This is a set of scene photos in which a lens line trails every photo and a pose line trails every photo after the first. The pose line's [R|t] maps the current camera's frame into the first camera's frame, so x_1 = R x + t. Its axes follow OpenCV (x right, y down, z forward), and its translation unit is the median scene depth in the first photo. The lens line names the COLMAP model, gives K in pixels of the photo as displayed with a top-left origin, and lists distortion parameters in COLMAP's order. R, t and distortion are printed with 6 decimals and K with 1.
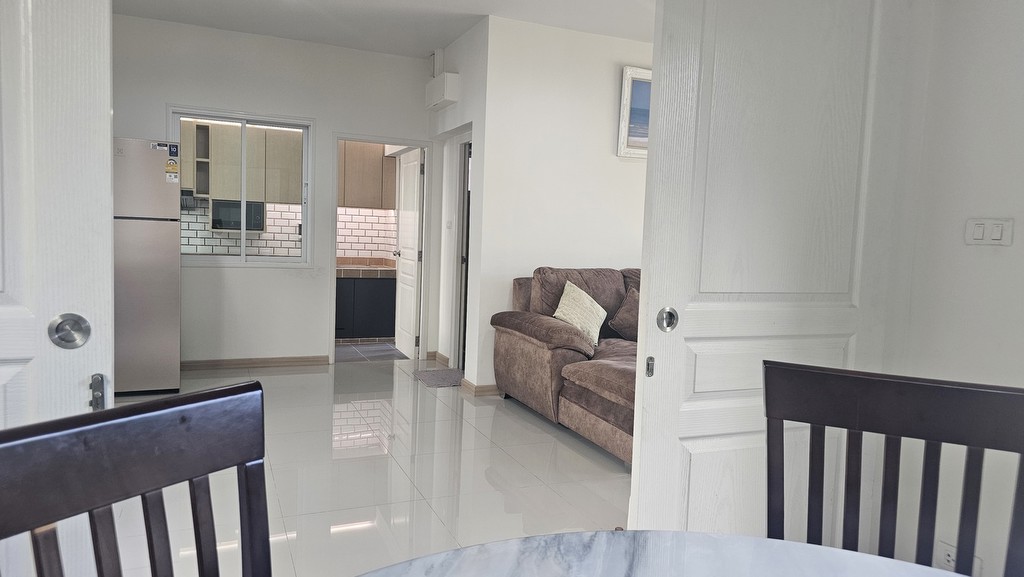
lens RADIAL K [[699.5, 0, 512.3], [0, 699.5, 296.0], [0, 0, 1]] dist [0.029684, -0.001613]
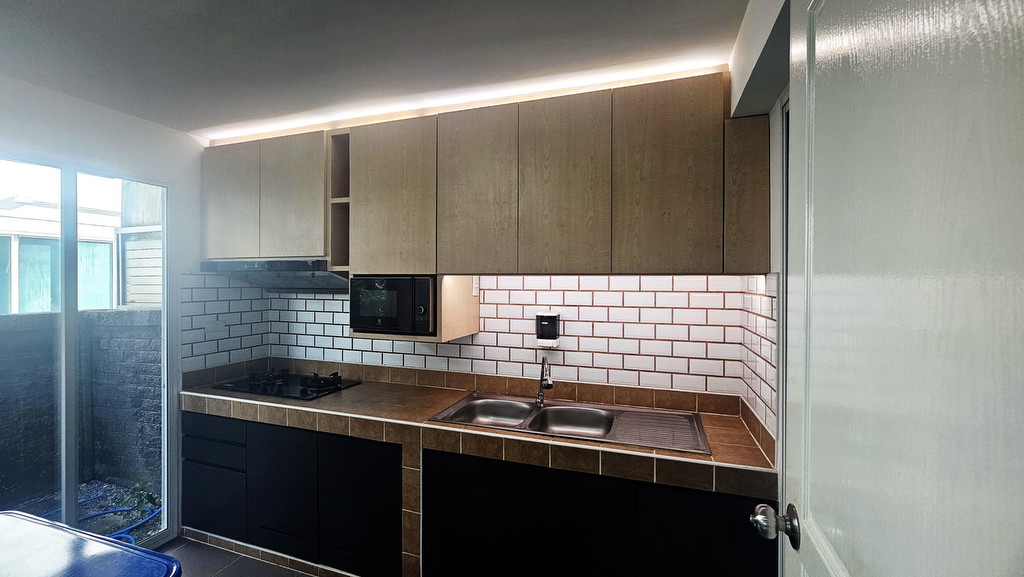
lens RADIAL K [[417.3, 0, 508.7], [0, 417.3, 284.7], [0, 0, 1]] dist [0.003095, 0.000439]
pose [[0.744206, -0.037323, -0.666906, -0.127242], [-0.034800, 0.994915, -0.094513, -0.094855], [0.667043, 0.093545, 0.739123, 0.769109]]
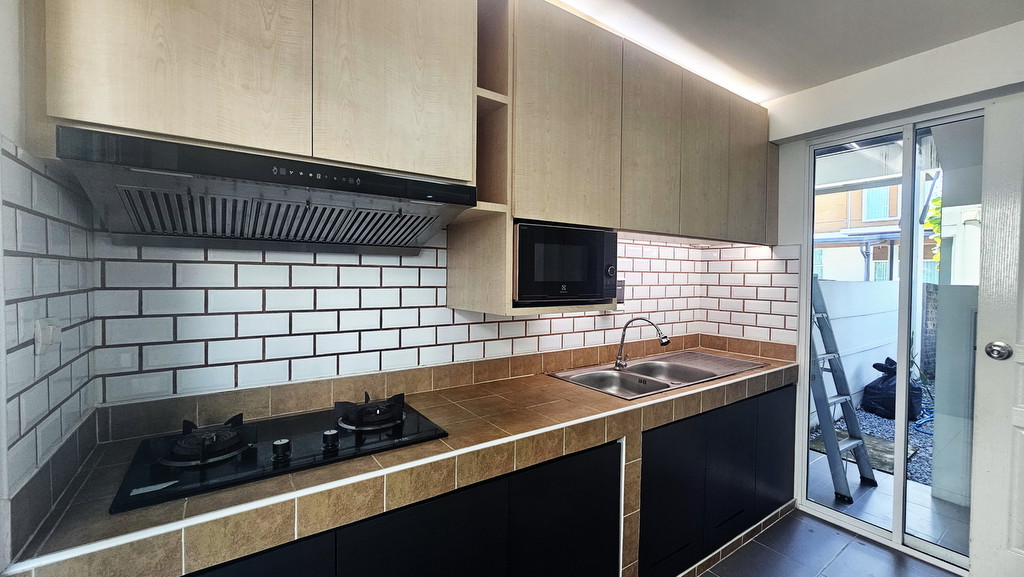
lens RADIAL K [[417.3, 0, 509.6], [0, 417.3, 284.4], [0, 0, 1]] dist [0.003095, 0.000439]
pose [[0.977383, -0.039270, 0.207798, -0.424760], [0.053319, 0.996623, -0.062443, -0.085202], [-0.204645, 0.072111, 0.976177, 0.732285]]
